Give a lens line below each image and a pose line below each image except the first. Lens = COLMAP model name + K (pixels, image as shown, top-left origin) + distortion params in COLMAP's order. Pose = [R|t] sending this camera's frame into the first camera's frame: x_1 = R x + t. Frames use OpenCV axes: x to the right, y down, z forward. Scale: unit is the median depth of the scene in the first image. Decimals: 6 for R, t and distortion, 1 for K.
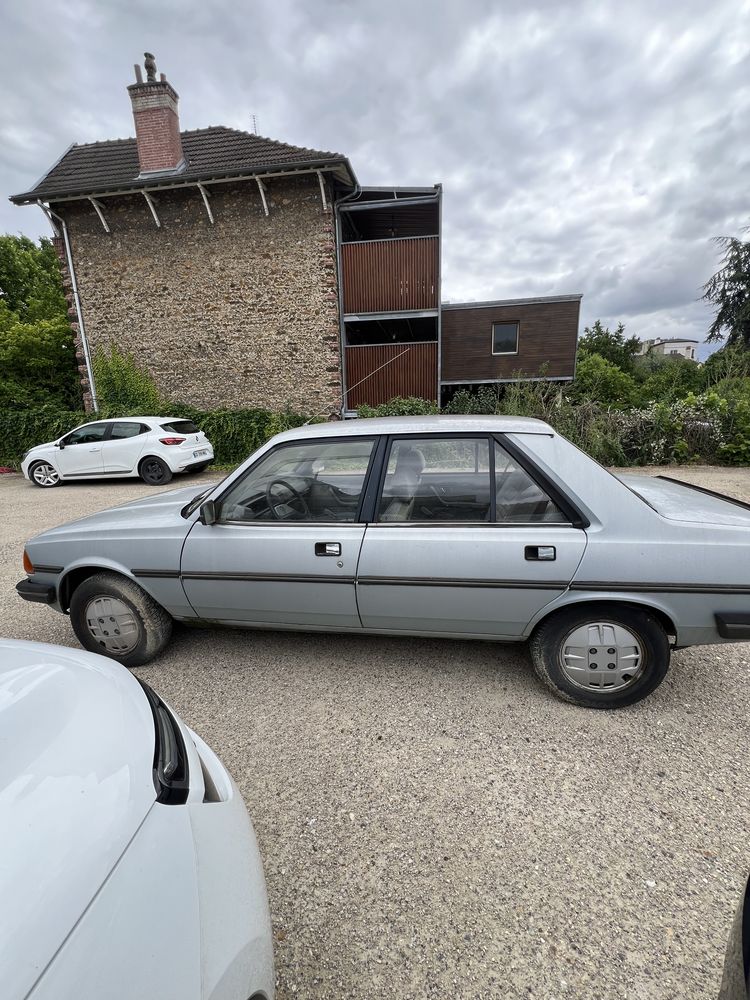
lens RADIAL K [[401.7, 0, 378.3], [0, 401.7, 502.5], [0, 0, 1]] dist [-0.001617, 0.000506]
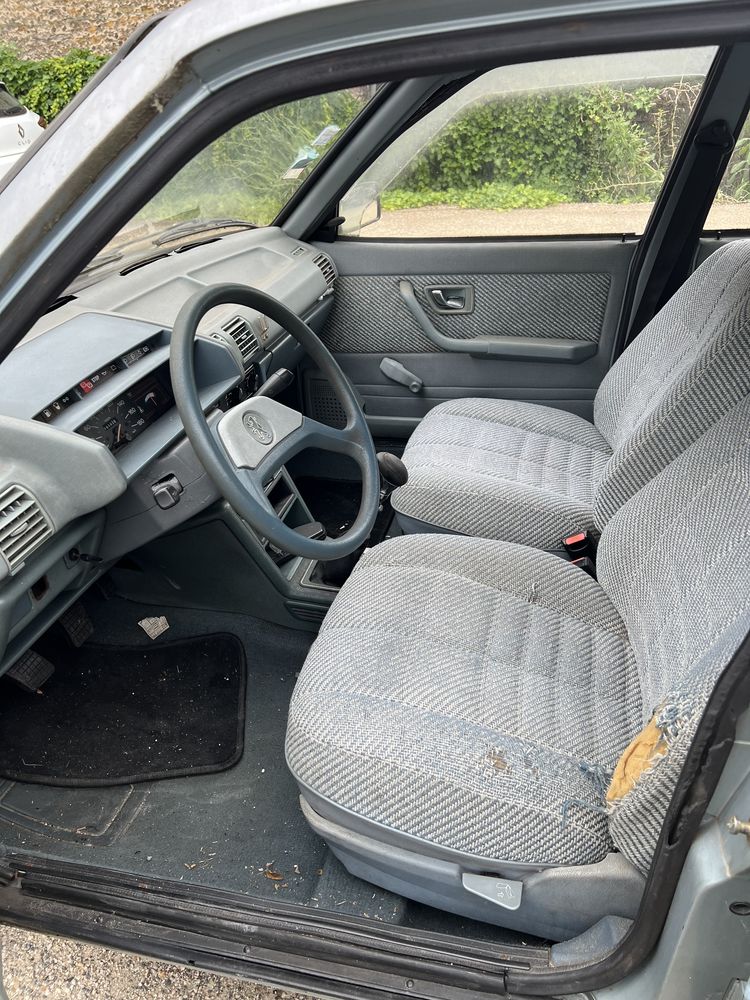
lens RADIAL K [[757.0, 0, 377.4], [0, 757.0, 495.5], [0, 0, 1]] dist [0.044099, -0.047150]
pose [[0.998538, 0.012304, -0.052636, -0.031336], [0.002755, 0.960901, 0.276879, -0.012596], [0.053984, -0.276619, 0.959462, 0.125718]]
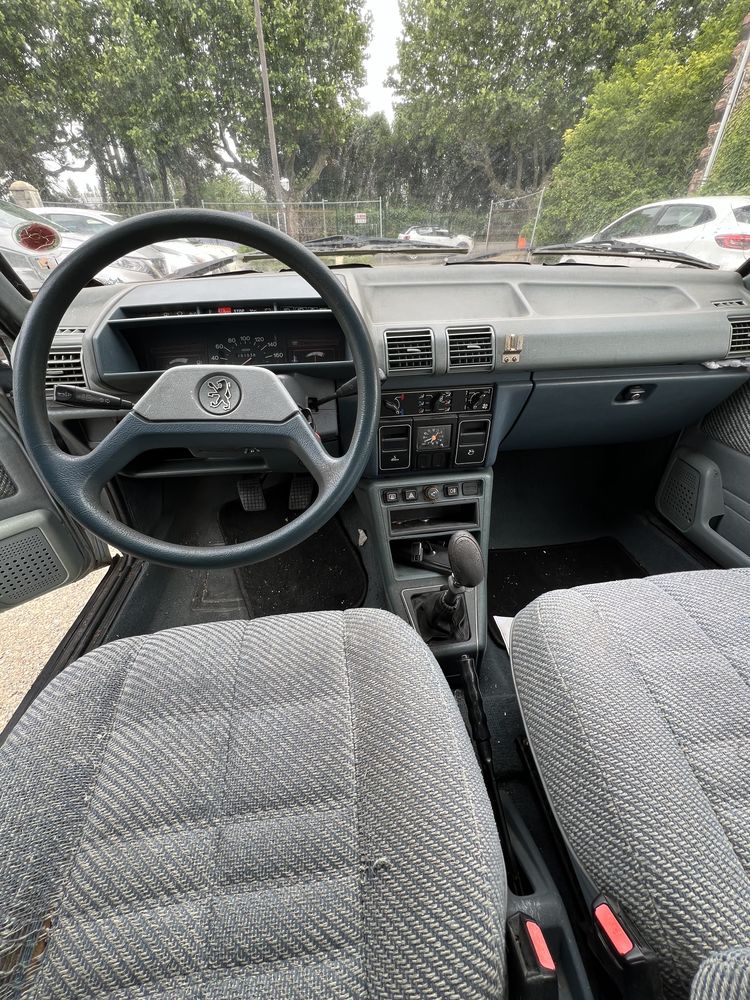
lens RADIAL K [[406.9, 0, 378.6], [0, 406.9, 500.9], [0, 0, 1]] dist [-0.004876, 0.000585]
pose [[0.314365, 0.543286, -0.778470, -0.007039], [-0.214522, 0.839488, 0.499240, -0.011480], [0.924746, 0.010055, 0.380452, 0.204763]]
